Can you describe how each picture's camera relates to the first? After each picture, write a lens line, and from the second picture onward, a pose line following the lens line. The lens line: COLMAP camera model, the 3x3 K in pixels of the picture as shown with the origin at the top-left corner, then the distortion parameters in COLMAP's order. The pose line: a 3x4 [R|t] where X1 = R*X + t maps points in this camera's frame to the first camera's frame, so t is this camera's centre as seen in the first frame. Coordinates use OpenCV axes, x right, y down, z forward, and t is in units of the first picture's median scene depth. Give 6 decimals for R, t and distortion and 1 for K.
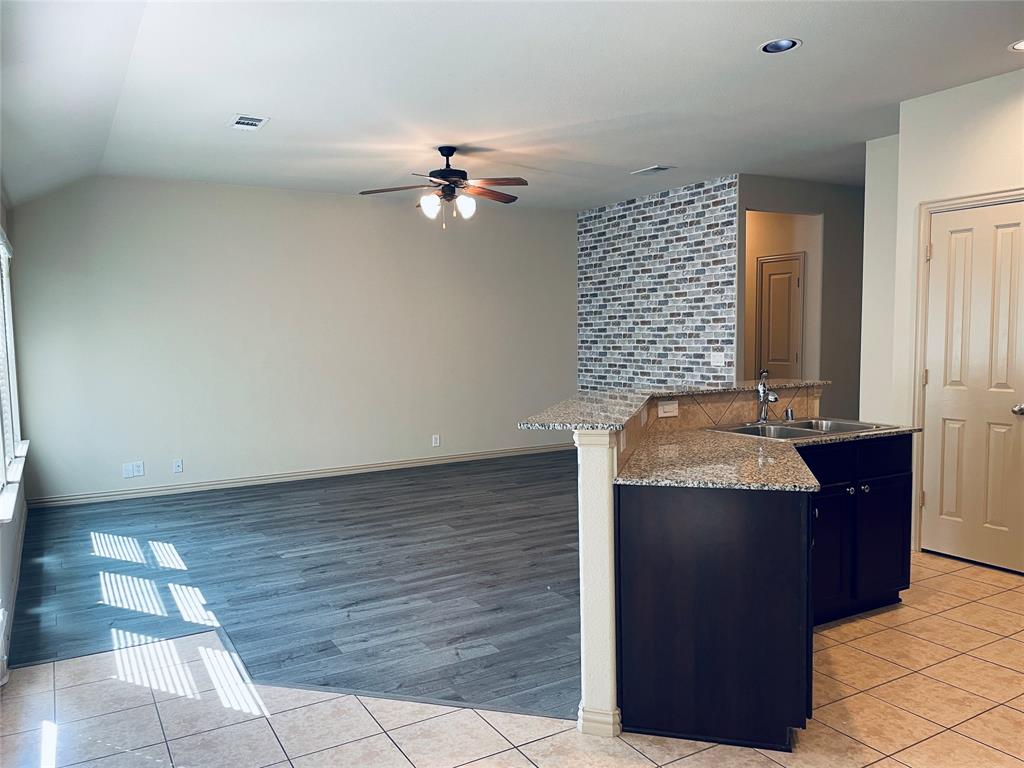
lens RADIAL K [[773.1, 0, 506.1], [0, 773.1, 391.7], [0, 0, 1]] dist [0.080737, -0.094883]
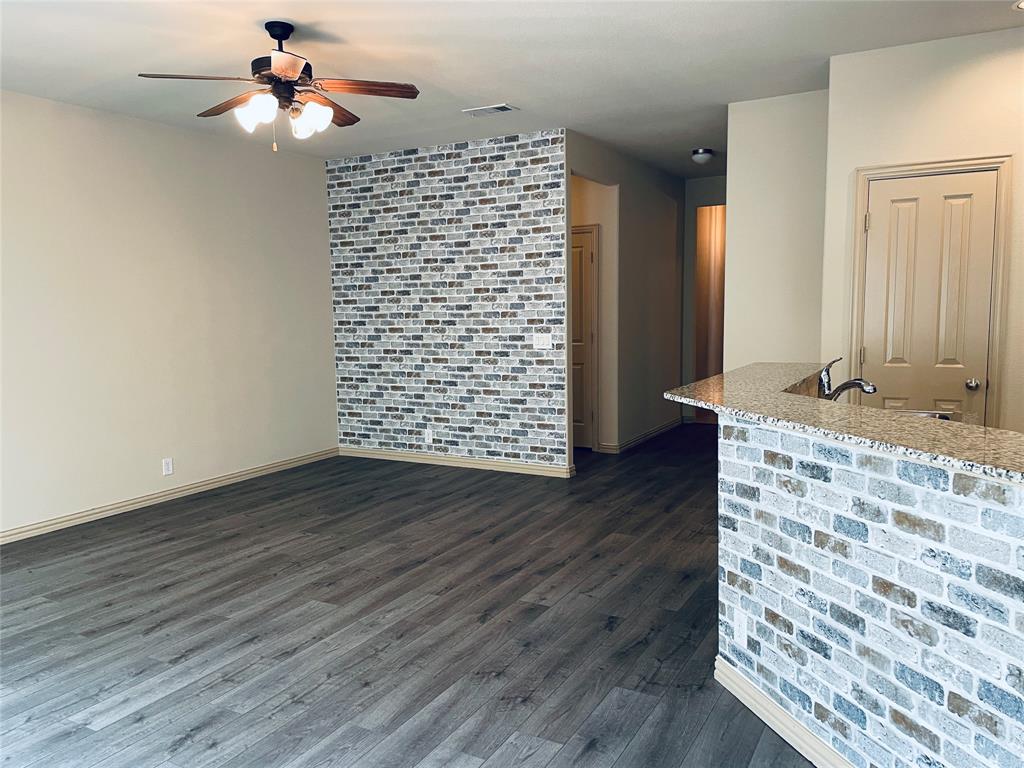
lens RADIAL K [[773.1, 0, 509.7], [0, 773.1, 390.8], [0, 0, 1]] dist [0.080737, -0.094883]
pose [[0.858886, -0.056185, 0.509076, -0.297090], [0.044693, 0.998395, 0.034785, -0.025828], [-0.510213, -0.007125, 0.860019, 0.382329]]
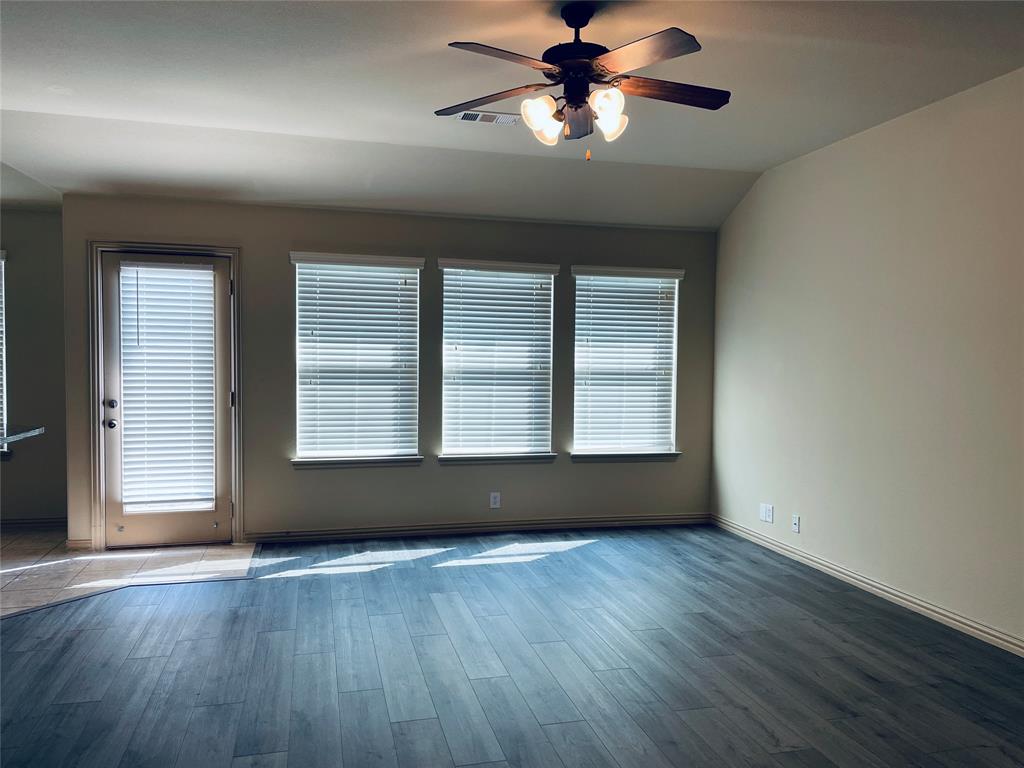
lens RADIAL K [[773.1, 0, 510.5], [0, 773.1, 390.5], [0, 0, 1]] dist [0.080737, -0.094883]
pose [[-0.262983, 0.058898, -0.963001, 0.541827], [-0.085489, 0.992786, 0.084066, -0.106523], [0.961005, 0.104434, -0.256051, 1.265986]]
